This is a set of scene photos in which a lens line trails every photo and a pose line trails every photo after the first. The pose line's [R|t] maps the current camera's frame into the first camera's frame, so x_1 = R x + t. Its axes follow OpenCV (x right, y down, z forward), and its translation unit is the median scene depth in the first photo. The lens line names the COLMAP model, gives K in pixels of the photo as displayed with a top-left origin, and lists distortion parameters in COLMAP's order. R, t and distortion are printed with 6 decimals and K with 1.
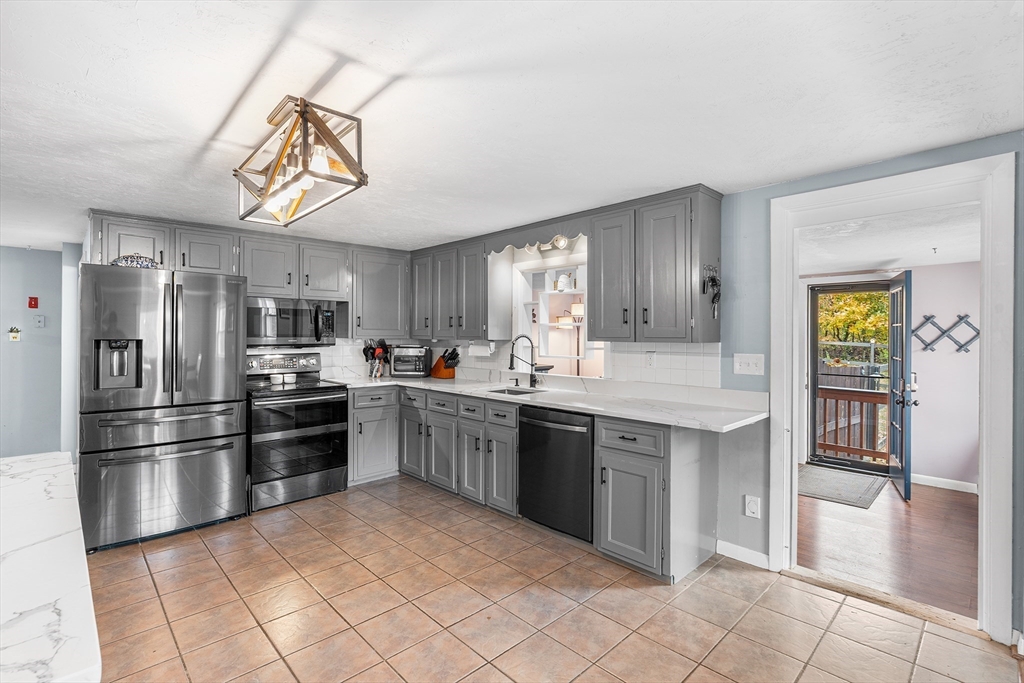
lens RADIAL K [[472.1, 0, 509.2], [0, 472.1, 334.9], [0, 0, 1]] dist [-0.004893, 0.000165]
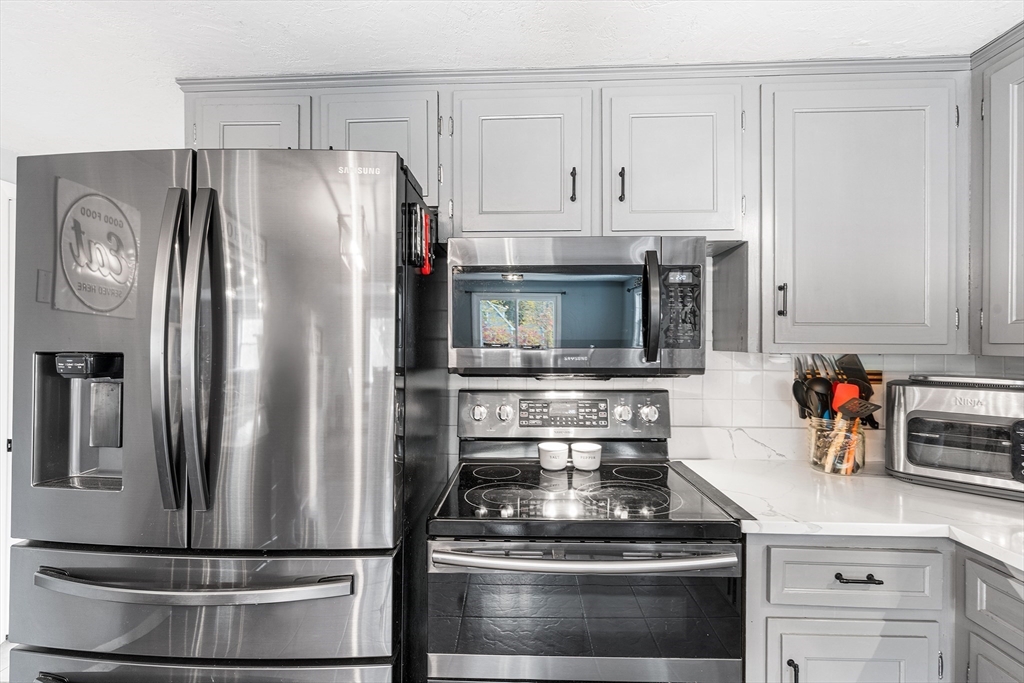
lens RADIAL K [[461.5, 0, 514.7], [0, 461.5, 345.5], [0, 0, 1]] dist [-0.005643, -0.000079]
pose [[0.697675, -0.001602, -0.716412, -0.241491], [-0.000729, 0.999995, -0.002946, 0.003934], [0.716414, 0.002578, 0.697671, 0.711489]]
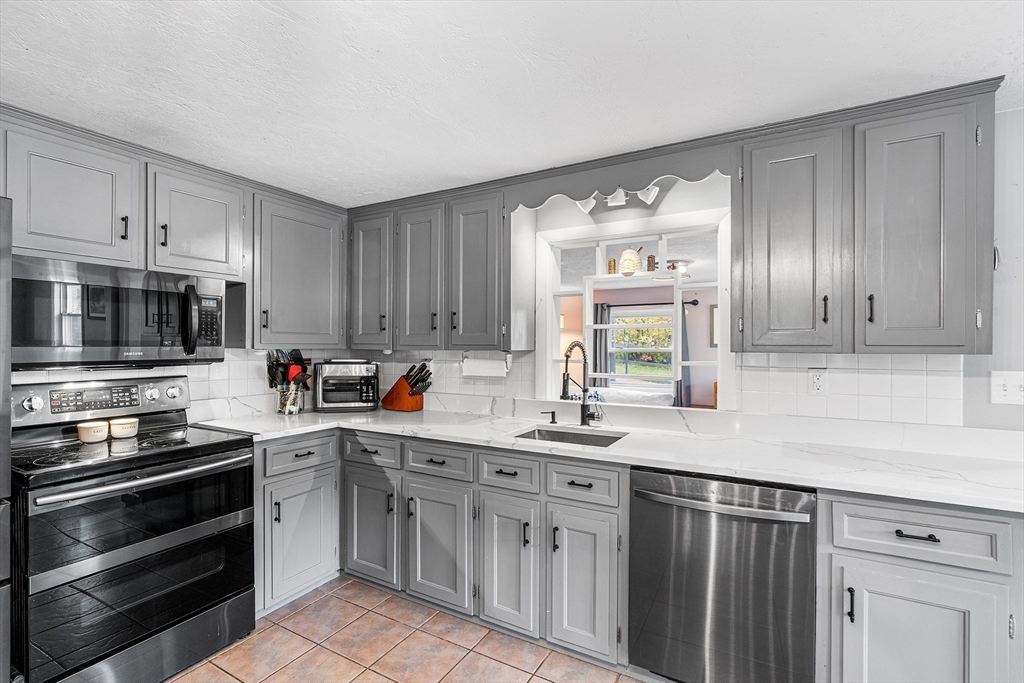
lens RADIAL K [[466.4, 0, 508.8], [0, 466.4, 346.5], [0, 0, 1]] dist [-0.008523, 0.000389]
pose [[0.957406, -0.001212, 0.288742, -0.217206], [0.000184, 0.999994, 0.003587, 0.003264], [-0.288745, -0.003381, 0.957400, 0.412120]]
